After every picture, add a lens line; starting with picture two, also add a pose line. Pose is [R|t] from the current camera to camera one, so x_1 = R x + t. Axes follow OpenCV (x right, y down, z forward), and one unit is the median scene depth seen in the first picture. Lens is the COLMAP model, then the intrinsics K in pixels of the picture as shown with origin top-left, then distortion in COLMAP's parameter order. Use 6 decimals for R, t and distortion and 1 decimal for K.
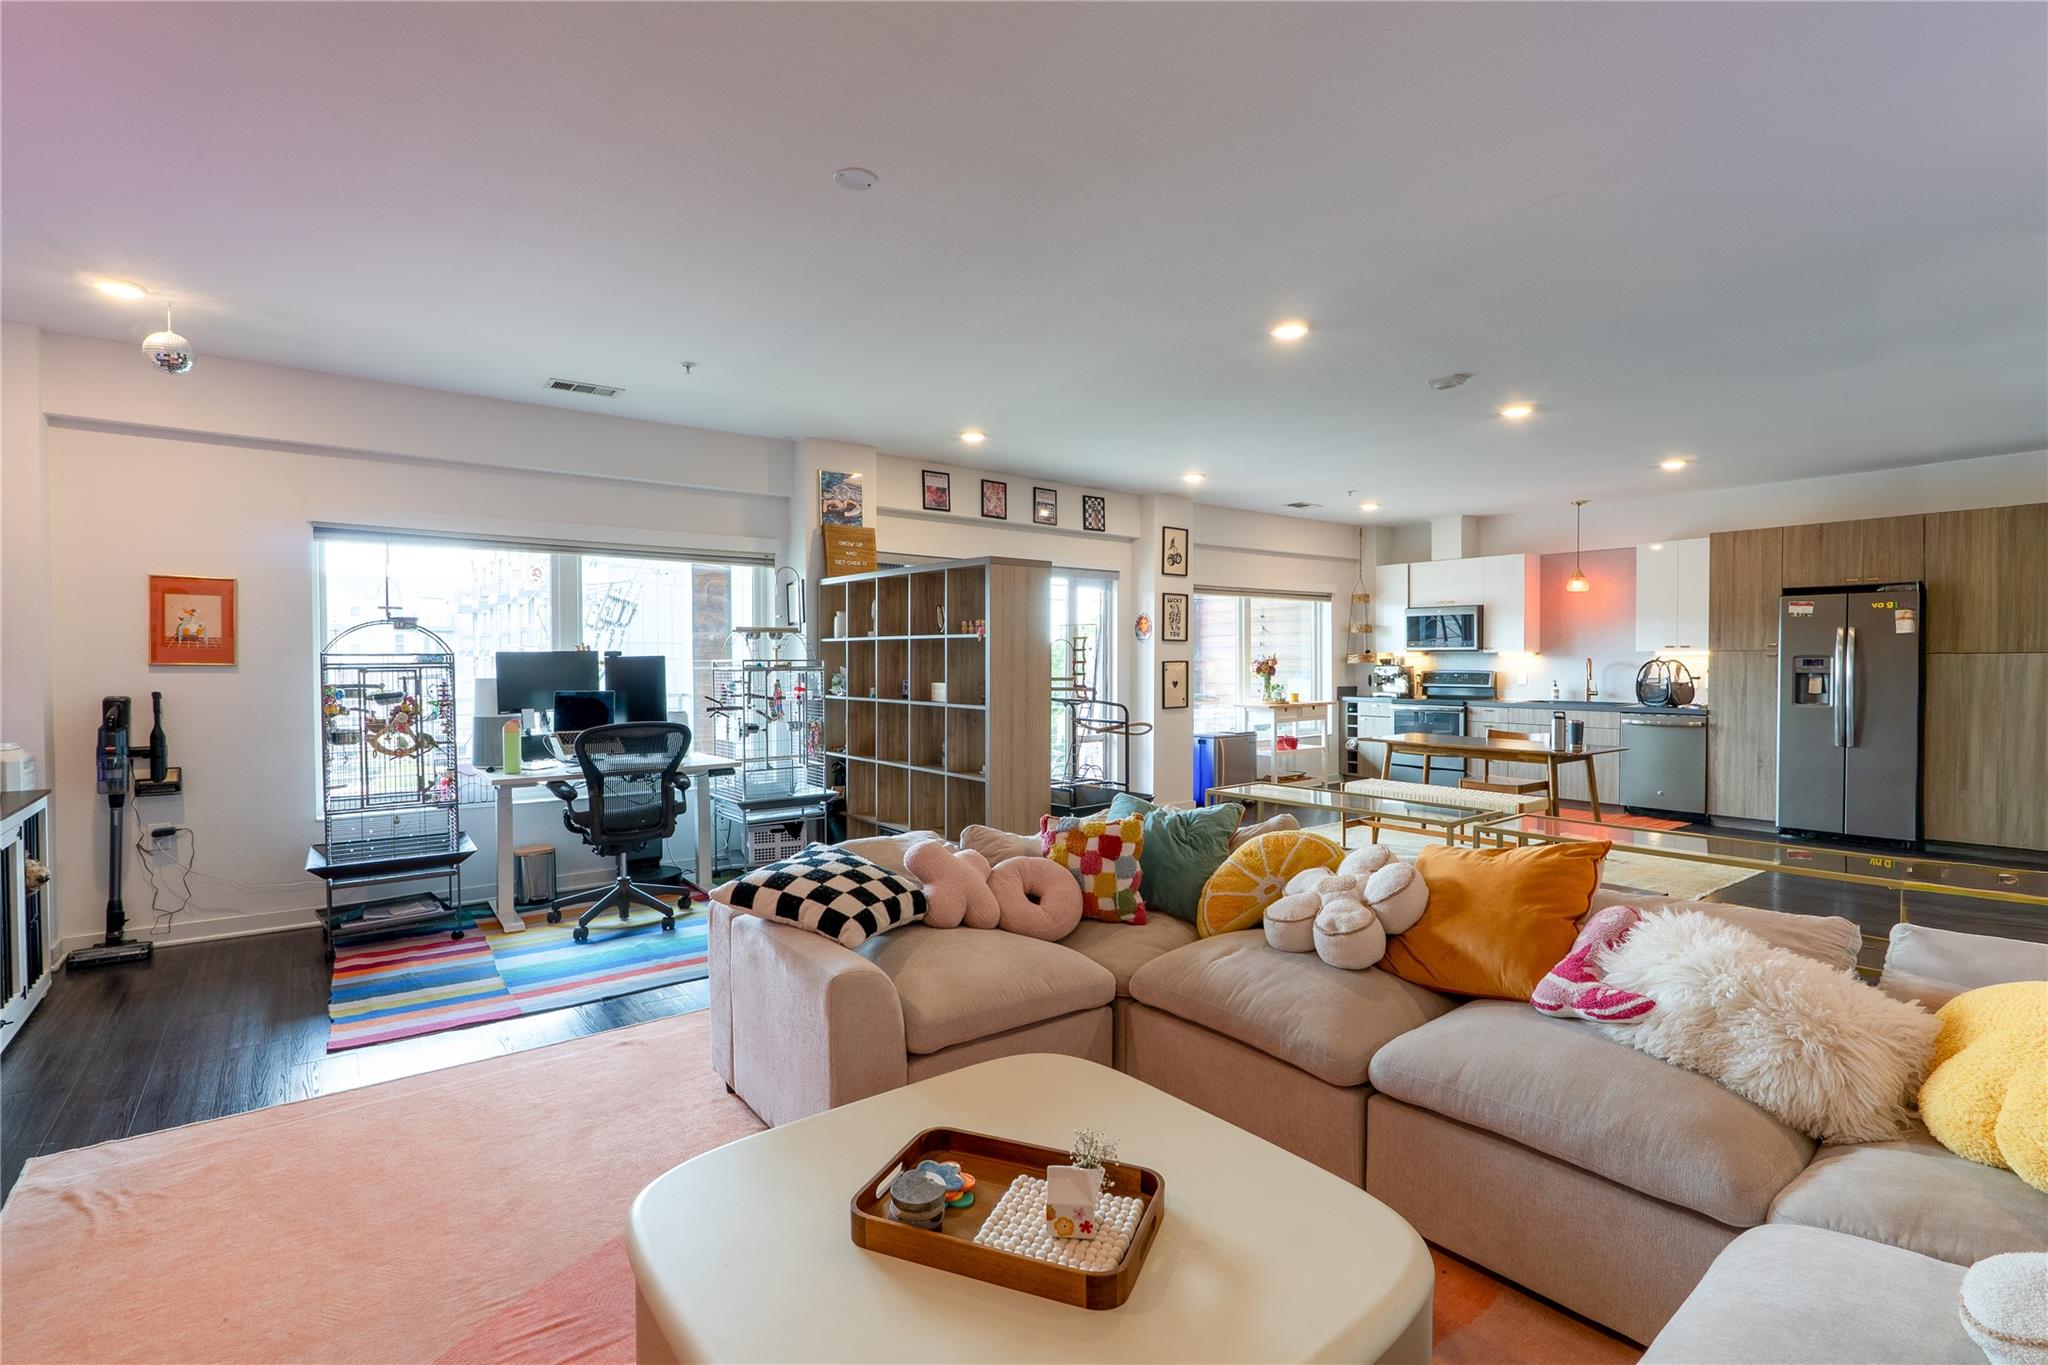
lens RADIAL K [[971.5, 0, 1024.5], [0, 971.5, 676.7], [0, 0, 1]] dist [0.000065, -0.000062]
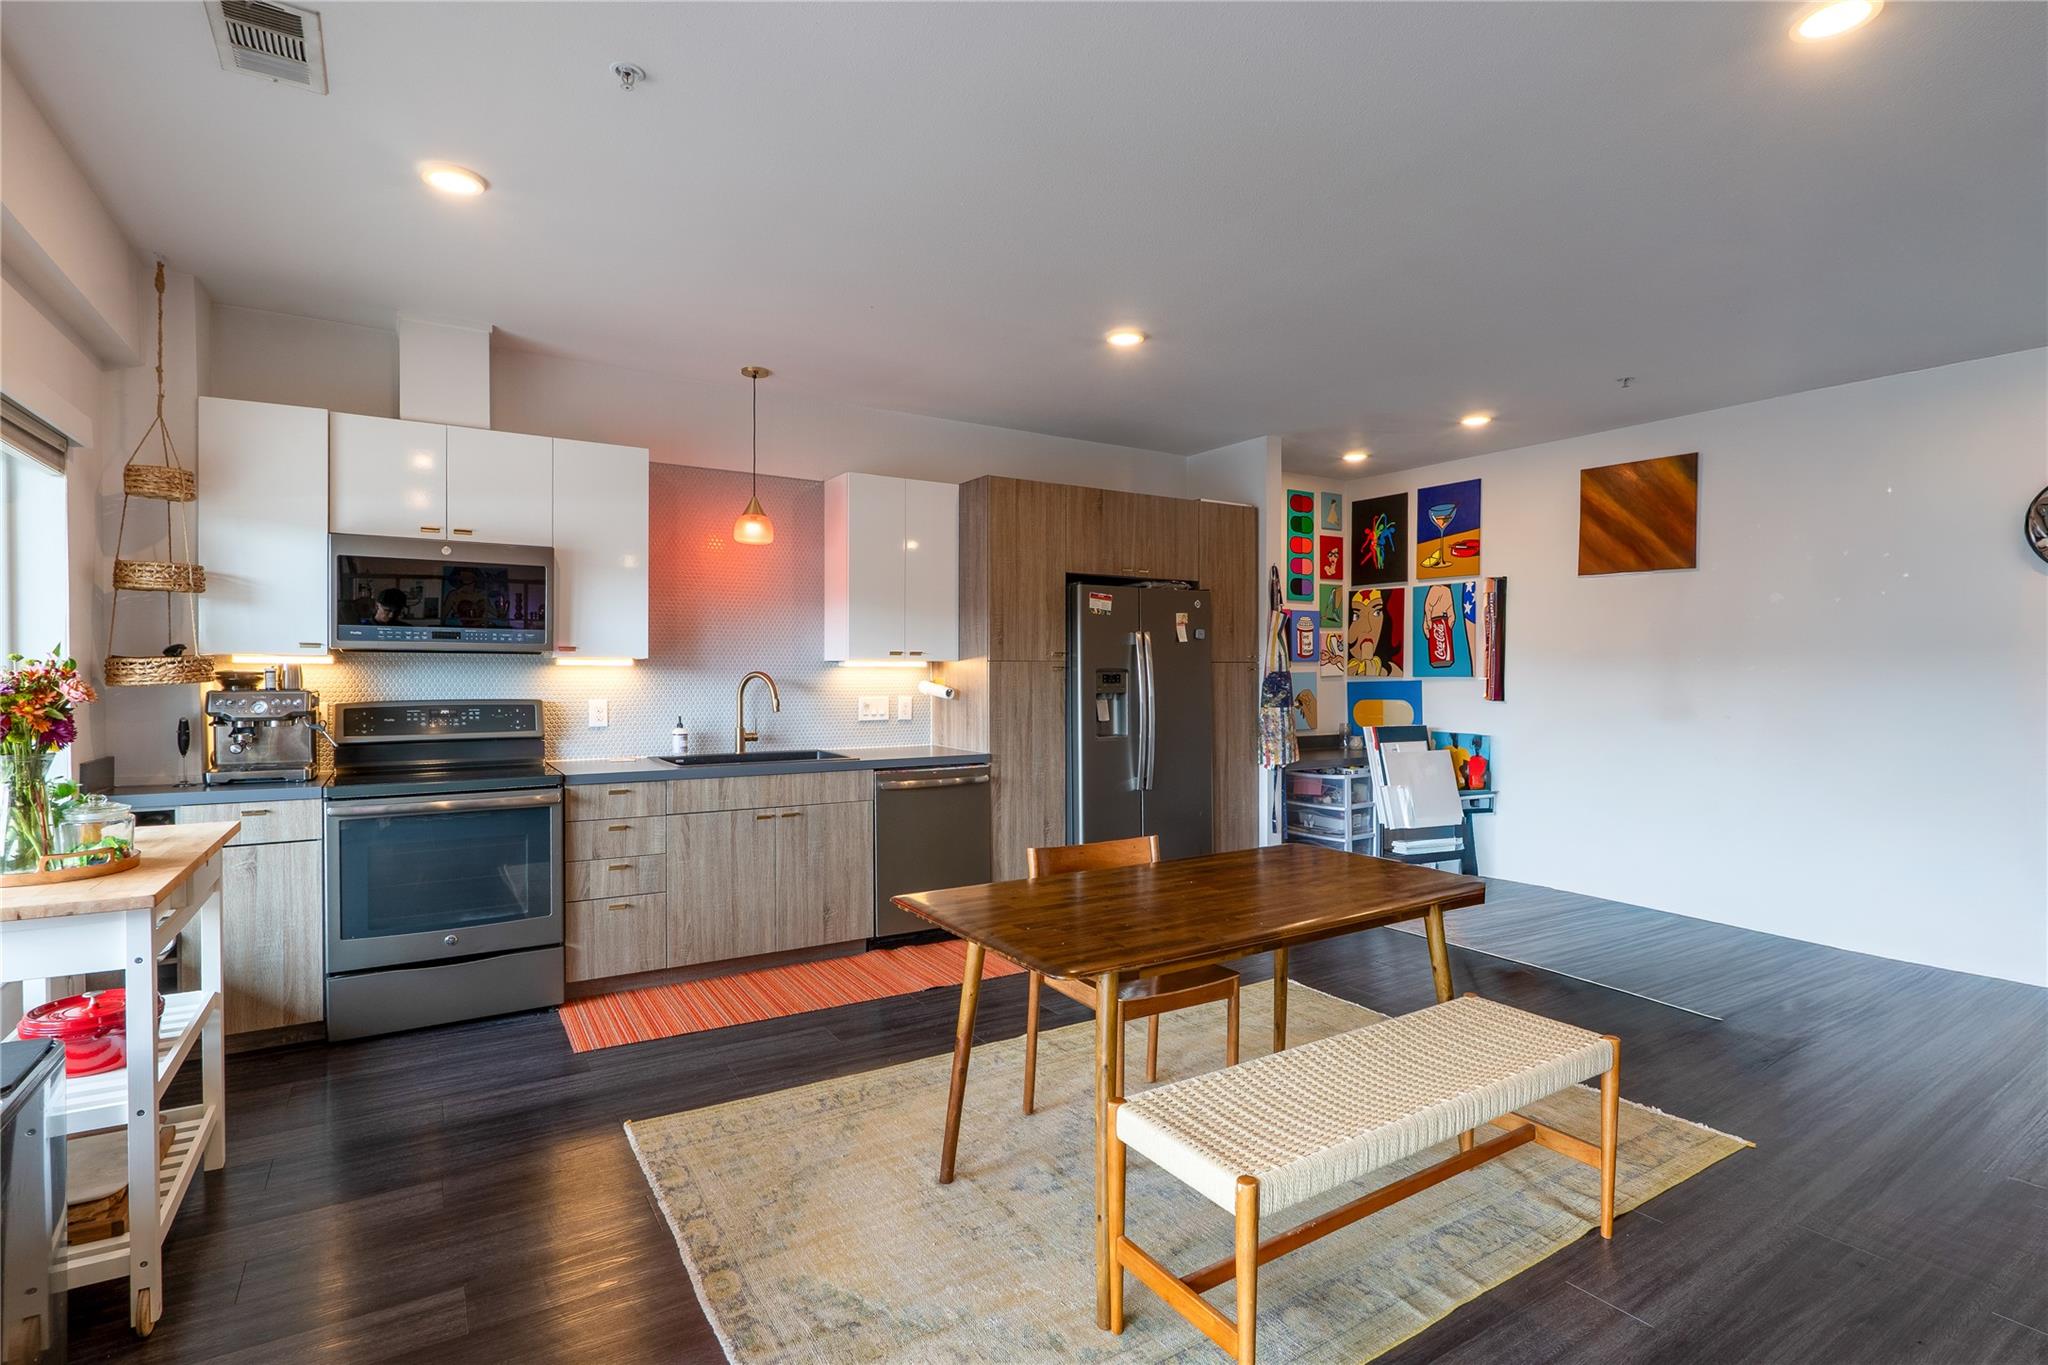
lens RADIAL K [[971.5, 0, 1023.9], [0, 971.5, 680.5], [0, 0, 1]] dist [0.000065, -0.000062]
pose [[0.086935, -0.014797, 0.996104, 0.065574], [0.013383, 0.999817, 0.013684, -0.018815], [-0.996124, 0.012141, 0.087117, 0.787090]]
